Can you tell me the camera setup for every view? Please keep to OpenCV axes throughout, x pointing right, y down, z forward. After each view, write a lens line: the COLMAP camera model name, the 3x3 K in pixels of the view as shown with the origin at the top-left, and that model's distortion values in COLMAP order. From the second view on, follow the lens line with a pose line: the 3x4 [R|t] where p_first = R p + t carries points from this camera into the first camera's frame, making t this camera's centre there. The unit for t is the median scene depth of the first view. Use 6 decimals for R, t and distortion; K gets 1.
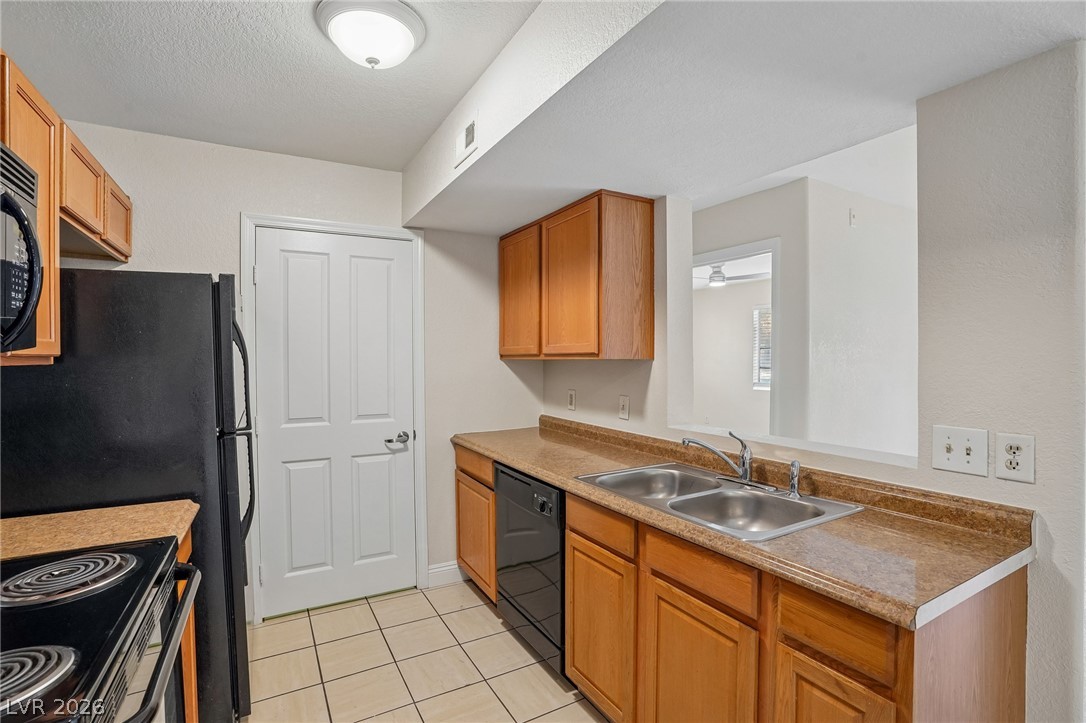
lens RADIAL K [[506.4, 0, 539.3], [0, 506.4, 360.8], [0, 0, 1]] dist [-0.067007, 0.022541]
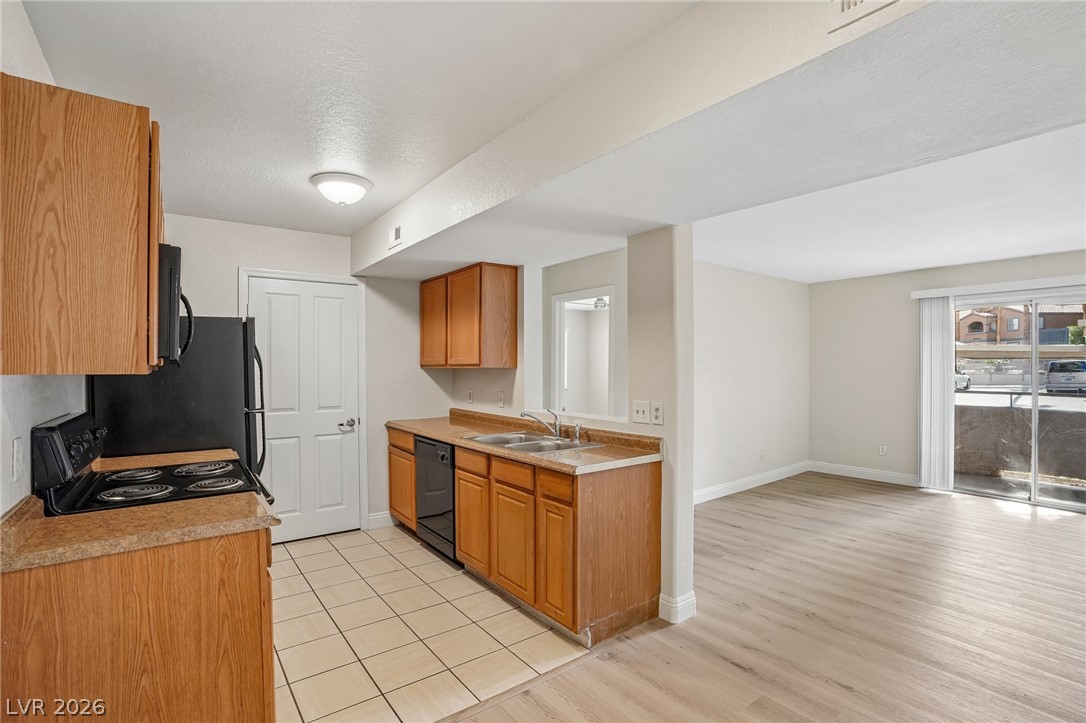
lens RADIAL K [[506.4, 0, 540.0], [0, 506.4, 366.7], [0, 0, 1]] dist [-0.067007, 0.022541]
pose [[0.991640, 0.000874, 0.129031, 0.096425], [0.000103, 0.999971, -0.007569, 0.004975], [-0.129034, 0.007519, 0.991612, -0.594476]]
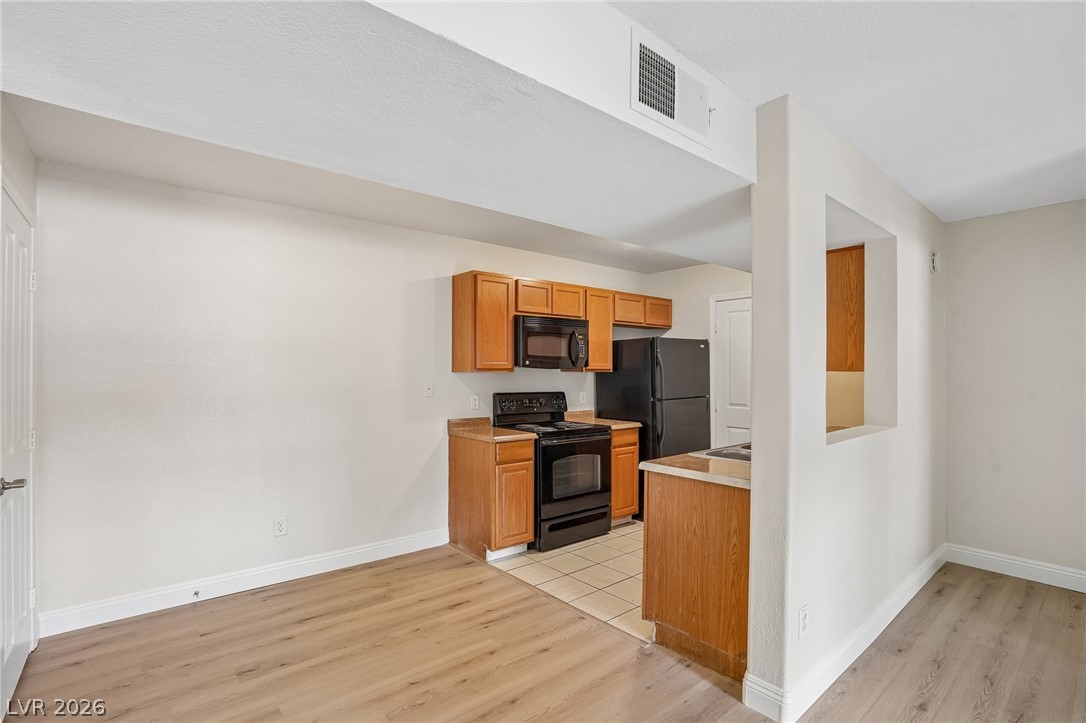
lens RADIAL K [[506.4, 0, 543.2], [0, 506.4, 376.3], [0, 0, 1]] dist [-0.067007, 0.022541]
pose [[0.183771, 0.012816, -0.982886, 1.311083], [-0.008622, 0.999898, 0.011426, 0.001324], [0.982931, 0.006375, 0.183863, -0.021136]]
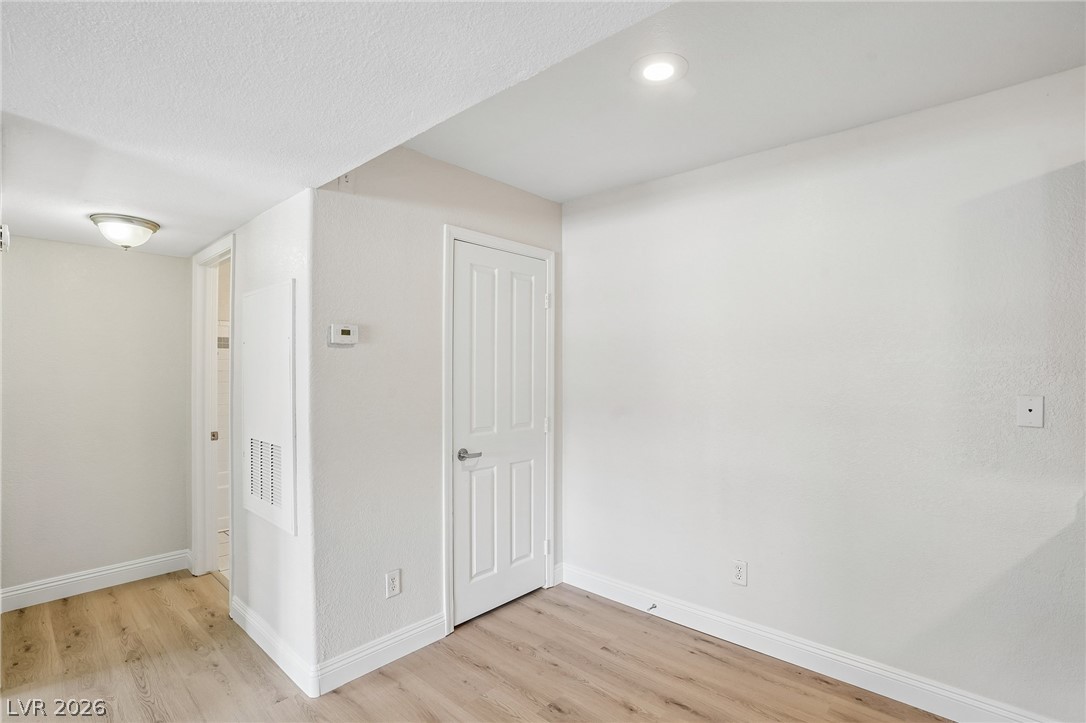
lens RADIAL K [[506.4, 0, 543.3], [0, 506.4, 369.8], [0, 0, 1]] dist [-0.067007, 0.022541]
pose [[-0.948696, -0.004707, -0.316155, 0.580798], [-0.005822, 0.999980, 0.002583, 0.004202], [0.316136, 0.004291, -0.948704, 0.386399]]
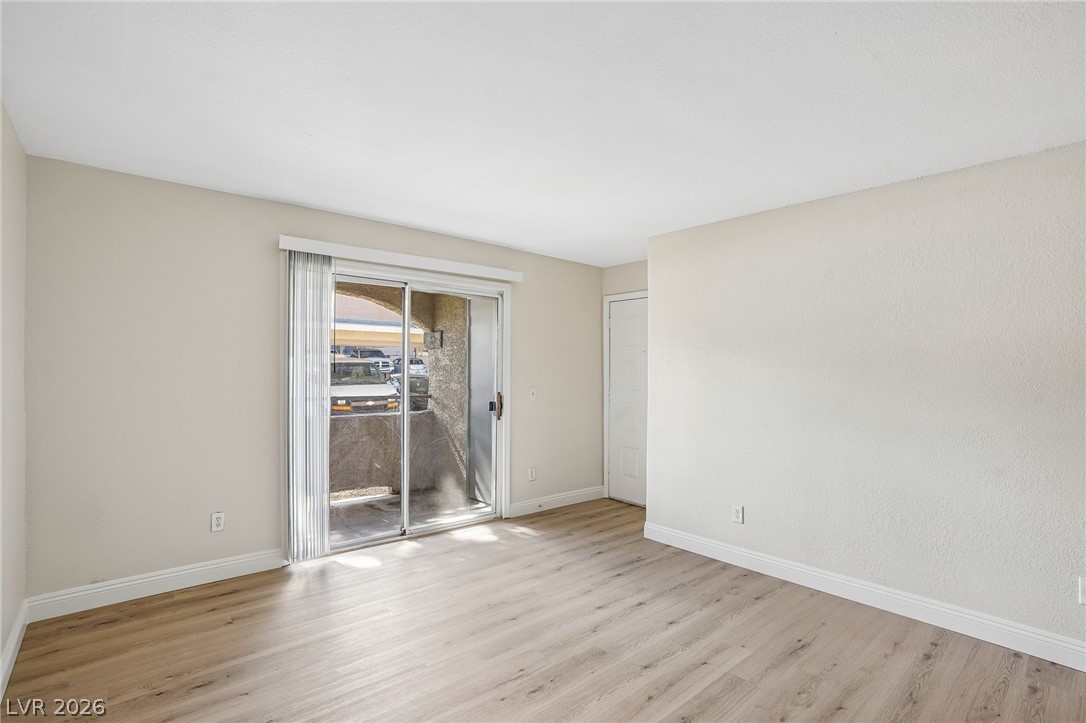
lens RADIAL K [[506.4, 0, 548.3], [0, 506.4, 375.9], [0, 0, 1]] dist [-0.067007, 0.022541]
pose [[-0.204254, -0.015873, 0.978789, 0.656083], [-0.002093, 0.999873, 0.015779, -0.004673], [-0.978916, 0.001175, -0.204261, 1.029762]]
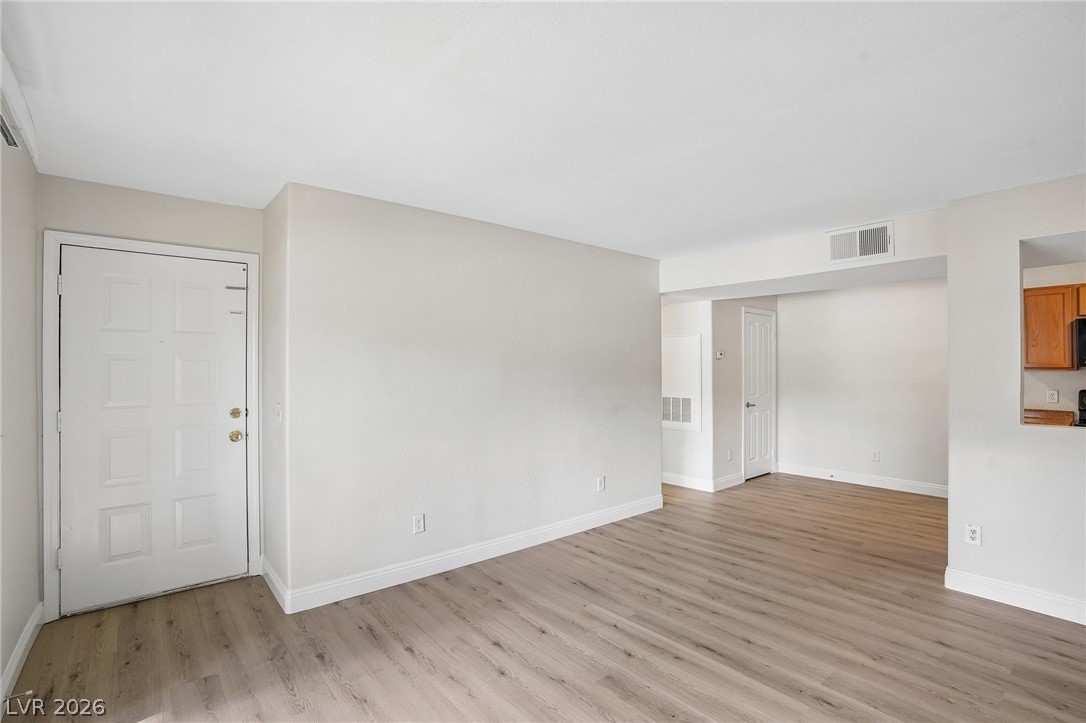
lens RADIAL K [[506.4, 0, 534.6], [0, 506.4, 359.1], [0, 0, 1]] dist [-0.067007, 0.022541]
pose [[-0.985160, -0.002163, -0.171624, 1.918860], [-0.001126, 0.999981, -0.006137, -0.022455], [0.171634, -0.005853, -0.985143, 1.615879]]
